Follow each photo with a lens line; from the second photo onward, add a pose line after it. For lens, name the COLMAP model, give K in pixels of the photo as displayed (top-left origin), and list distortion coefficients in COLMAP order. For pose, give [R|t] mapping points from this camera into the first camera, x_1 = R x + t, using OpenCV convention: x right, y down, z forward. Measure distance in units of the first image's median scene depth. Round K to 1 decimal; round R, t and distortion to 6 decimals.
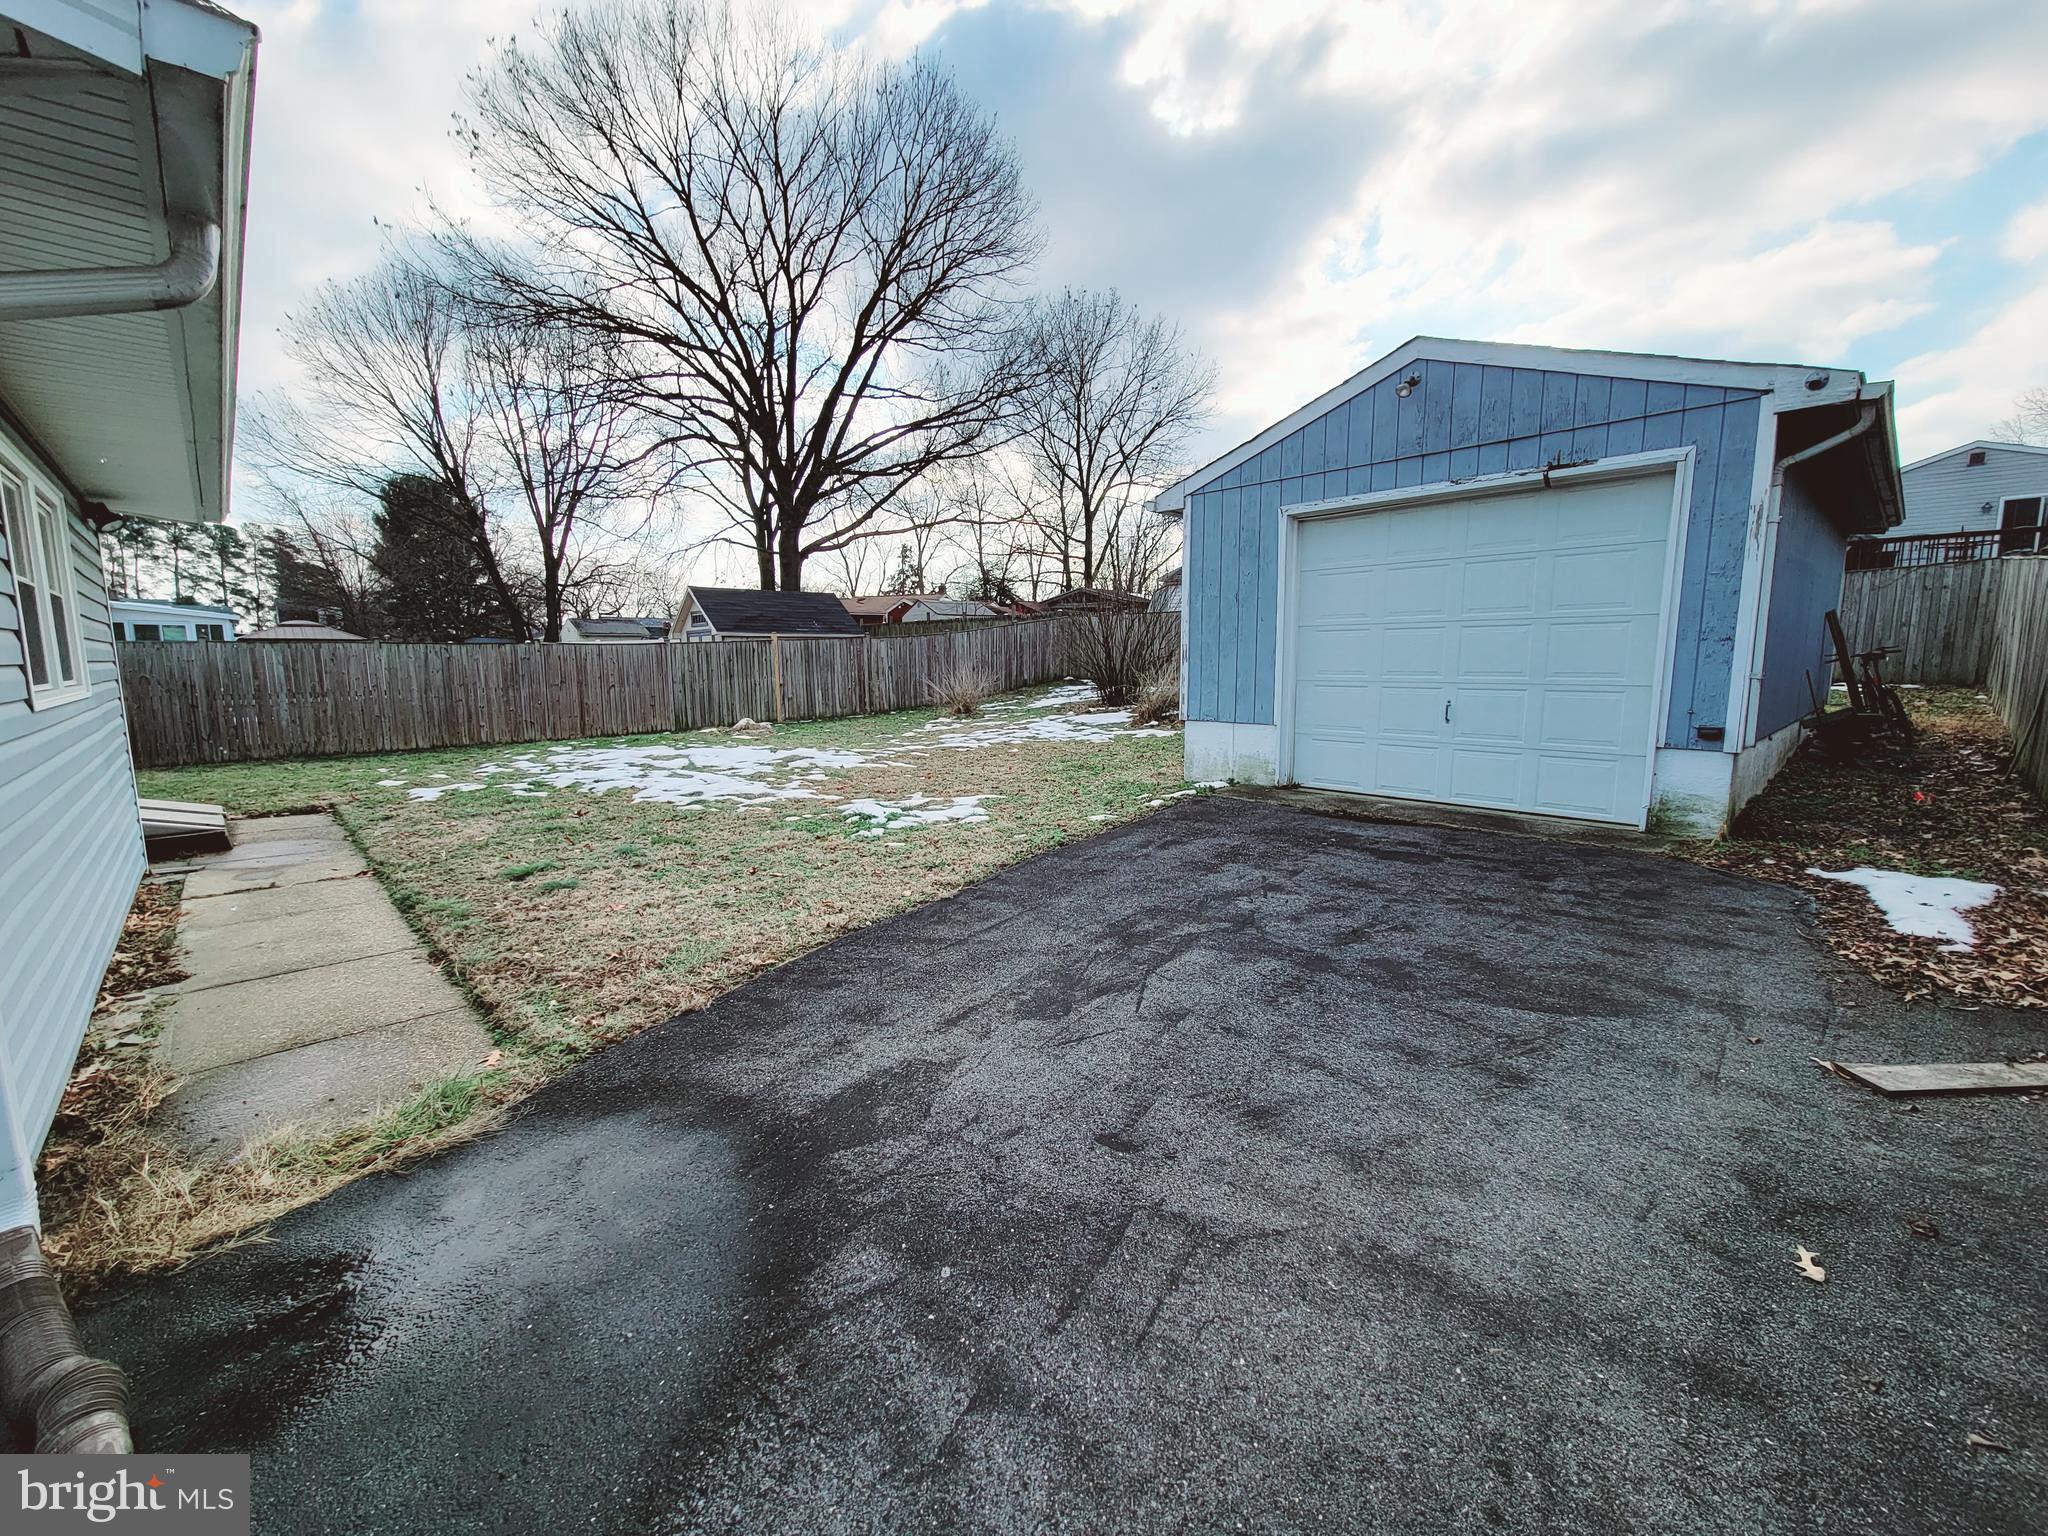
lens RADIAL K [[831.6, 0, 1024.2], [0, 831.6, 779.4], [0, 0, 1]] dist [-0.000814, -0.000569]
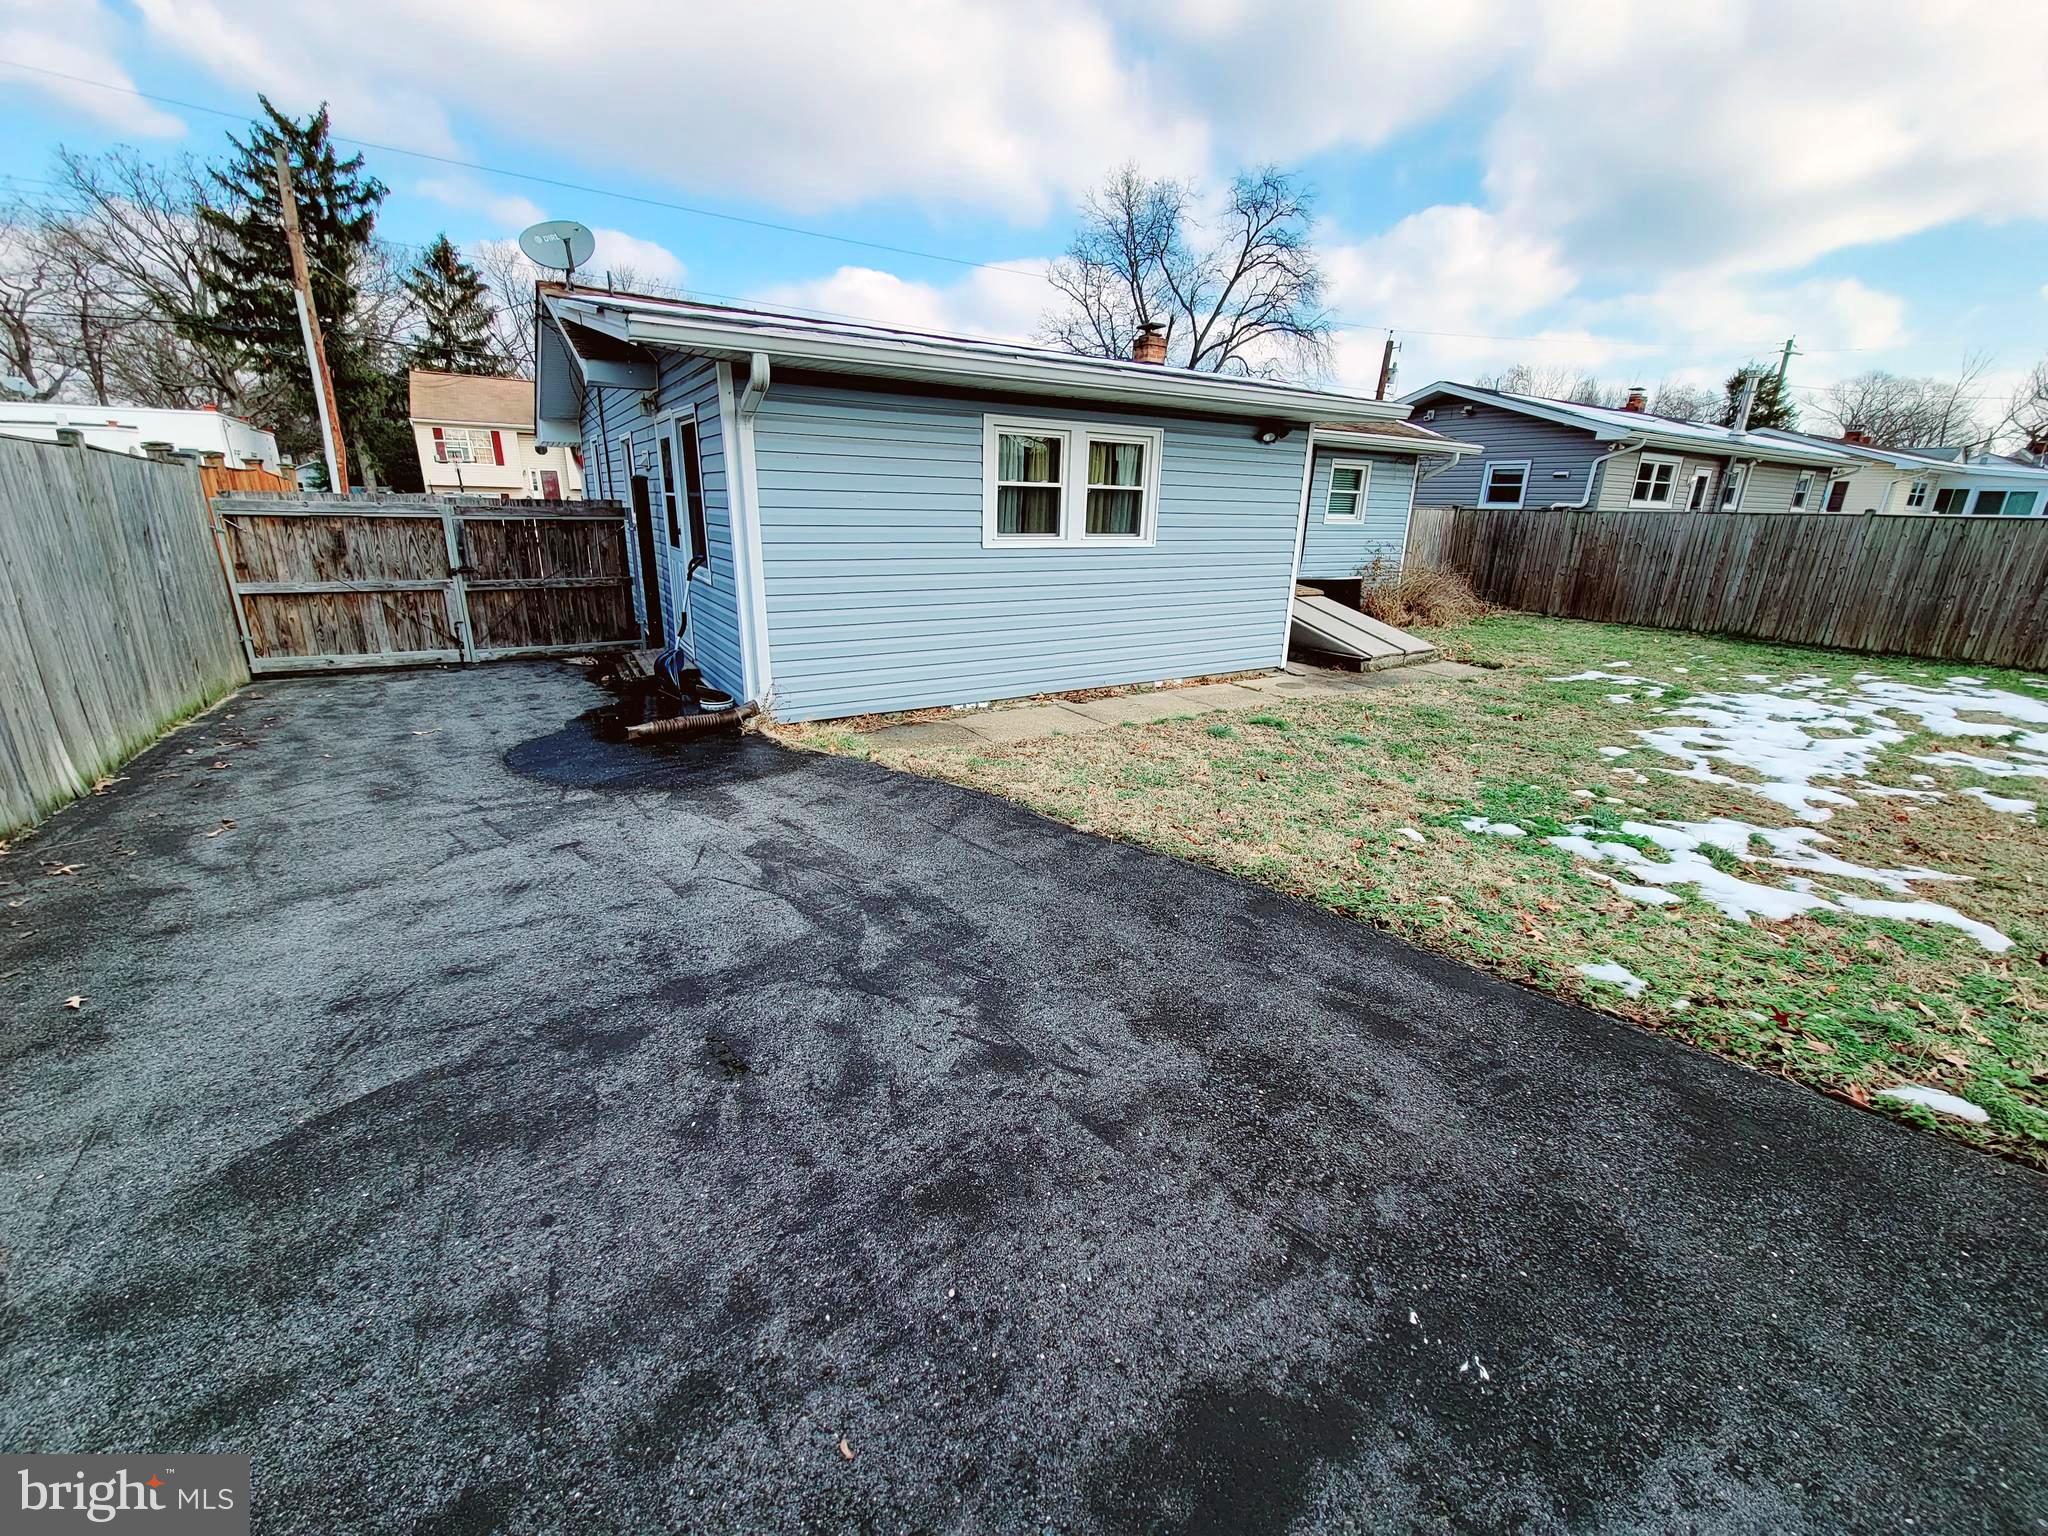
lens RADIAL K [[831.6, 0, 1024.2], [0, 831.6, 779.4], [0, 0, 1]] dist [-0.000814, -0.000569]
pose [[-0.207615, 0.308262, -0.928370, 0.959253], [-0.162877, 0.924907, 0.343537, -0.264750], [0.964555, 0.222533, -0.141816, 1.420179]]
